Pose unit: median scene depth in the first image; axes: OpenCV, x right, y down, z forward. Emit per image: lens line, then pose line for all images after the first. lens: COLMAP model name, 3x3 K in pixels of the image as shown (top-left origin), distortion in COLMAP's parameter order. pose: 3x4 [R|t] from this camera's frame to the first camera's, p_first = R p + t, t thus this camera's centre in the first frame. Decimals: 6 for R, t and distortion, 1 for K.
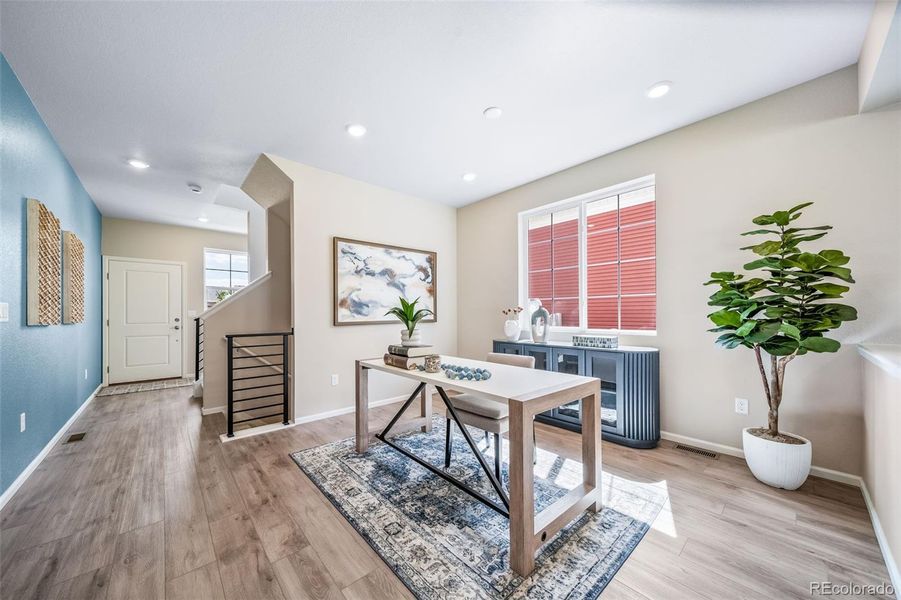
lens RADIAL K [[321.5, 0, 448.4], [0, 321.5, 313.7], [0, 0, 1]] dist [0.007709, -0.001185]
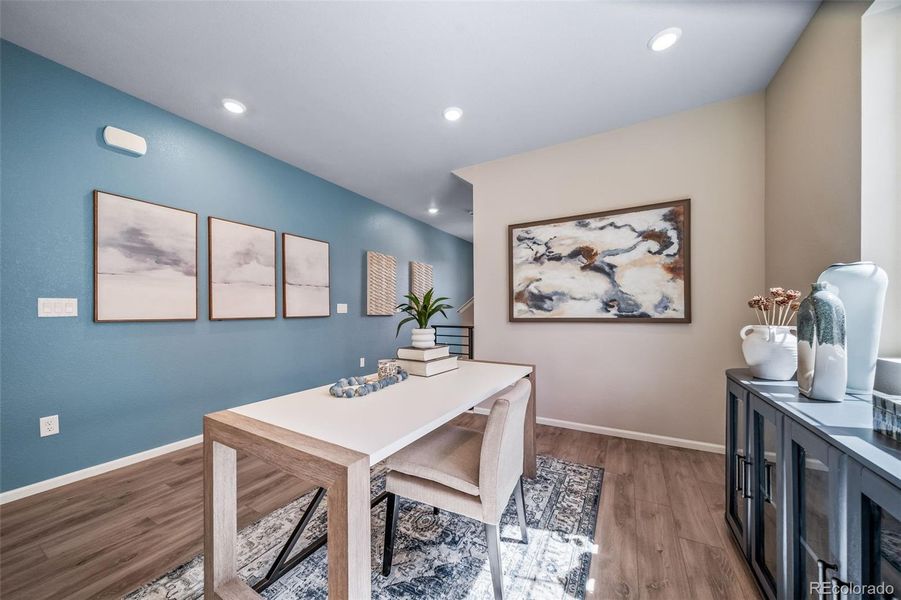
lens RADIAL K [[321.5, 0, 442.4], [0, 321.5, 307.2], [0, 0, 1]] dist [0.007709, -0.001185]
pose [[0.308649, -0.002467, -0.951173, 0.434538], [0.004405, 0.999990, -0.001165, -0.003702], [0.951166, -0.003830, 0.308656, 0.496536]]
